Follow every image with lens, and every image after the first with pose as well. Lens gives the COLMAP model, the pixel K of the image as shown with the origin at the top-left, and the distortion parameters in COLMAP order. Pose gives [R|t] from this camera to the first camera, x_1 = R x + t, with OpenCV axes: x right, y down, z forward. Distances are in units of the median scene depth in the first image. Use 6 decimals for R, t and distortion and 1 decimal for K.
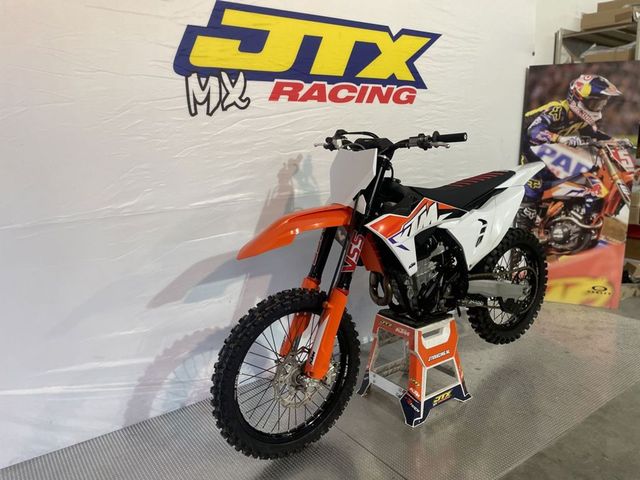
lens RADIAL K [[479.4, 0, 316.8], [0, 479.4, 239.8], [0, 0, 1]] dist [0.087329, -0.113574]
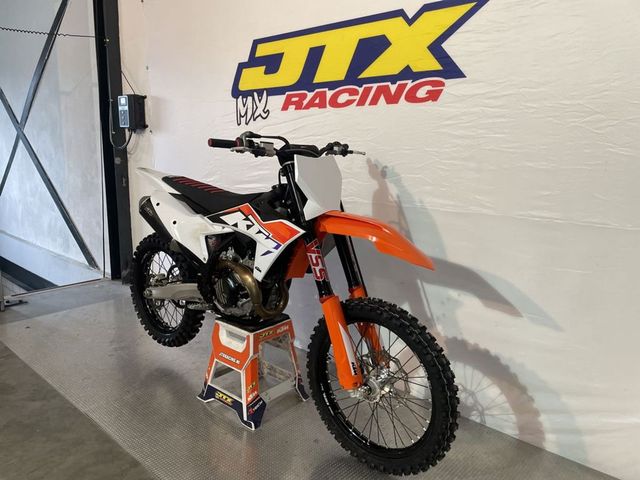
lens RADIAL K [[479.4, 0, 316.8], [0, 479.4, 239.8], [0, 0, 1]] dist [0.087329, -0.113574]
pose [[0.209667, 0.212871, -0.954320, 1.080803], [-0.218796, 0.961478, 0.166398, -0.190012], [0.952979, 0.173913, 0.248165, 0.804925]]
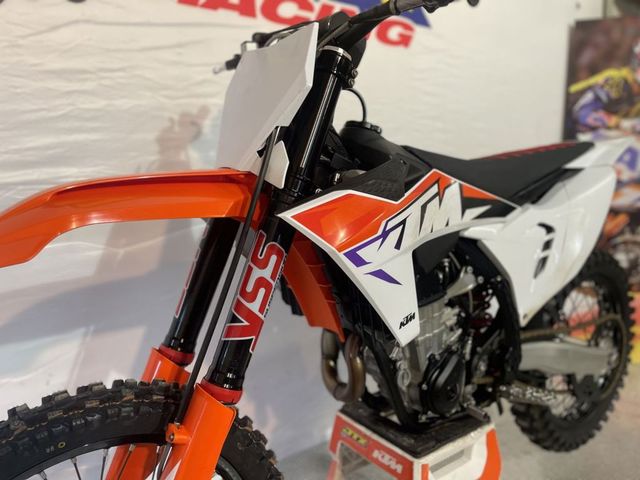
lens RADIAL K [[479.4, 0, 316.8], [0, 479.4, 239.8], [0, 0, 1]] dist [0.087329, -0.113574]
pose [[0.999902, 0.011779, 0.007566, 0.092597], [-0.011278, 0.997942, -0.063123, 0.008562], [-0.008294, 0.063032, 0.997977, 0.463402]]
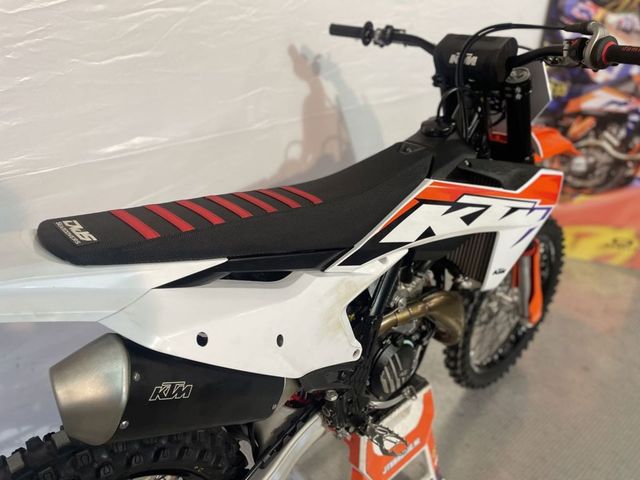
lens RADIAL K [[479.4, 0, 316.8], [0, 479.4, 239.8], [0, 0, 1]] dist [0.087329, -0.113574]
pose [[0.996897, -0.014114, 0.077438, 0.101173], [-0.008378, 0.959180, 0.282672, -0.149896], [-0.078267, -0.282444, 0.956086, 0.492624]]
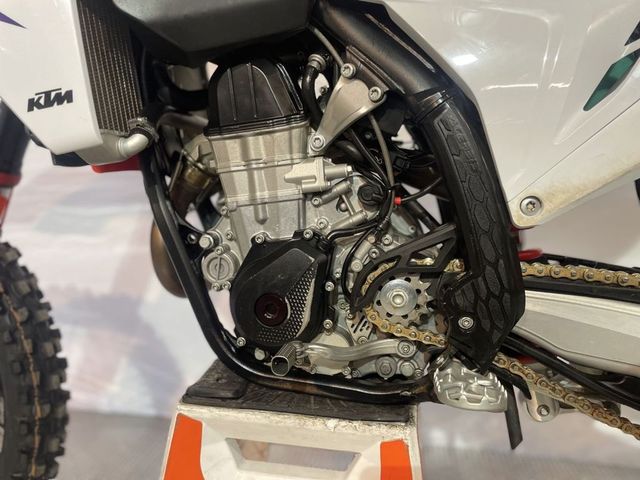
lens RADIAL K [[479.4, 0, 316.8], [0, 479.4, 239.8], [0, 0, 1]] dist [0.087329, -0.113574]
pose [[0.702926, 0.115569, -0.701811, 0.366389], [-0.175013, 0.984478, -0.013175, 0.079301], [0.689395, 0.132087, 0.712241, 0.742530]]
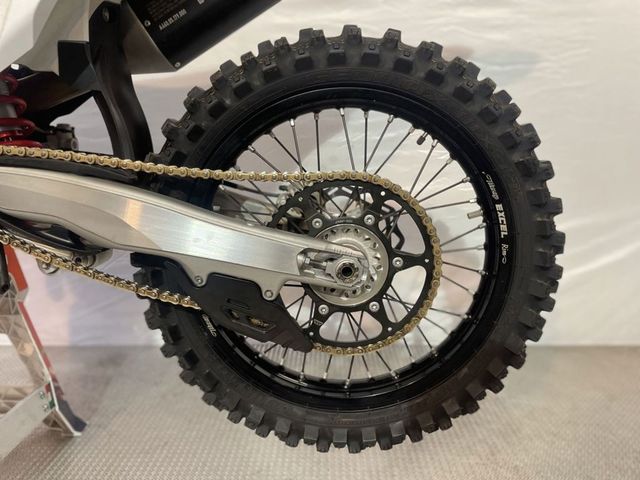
lens RADIAL K [[479.4, 0, 316.8], [0, 479.4, 239.8], [0, 0, 1]] dist [0.087329, -0.113574]
pose [[0.804407, 0.125571, -0.580656, 0.598343], [-0.129890, 0.990933, 0.034354, 0.089096], [0.579705, 0.047787, 0.813424, 0.841369]]
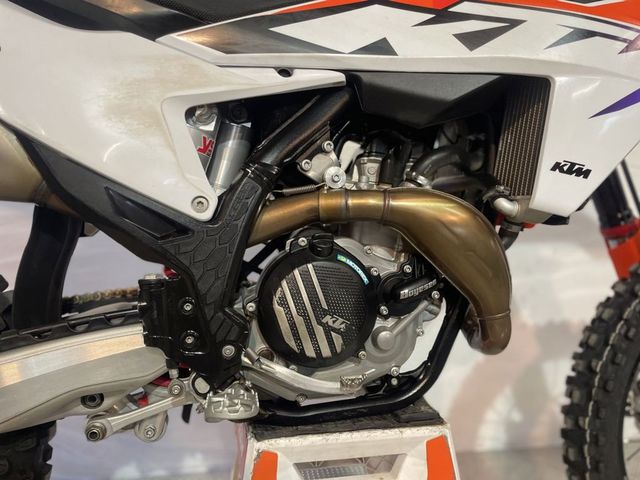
lens RADIAL K [[479.4, 0, 316.8], [0, 479.4, 239.8], [0, 0, 1]] dist [0.087329, -0.113574]
pose [[0.893319, 0.043818, -0.447282, 0.309584], [-0.106900, 0.987389, -0.116773, 0.083940], [0.436524, 0.152130, 0.886737, 0.663574]]
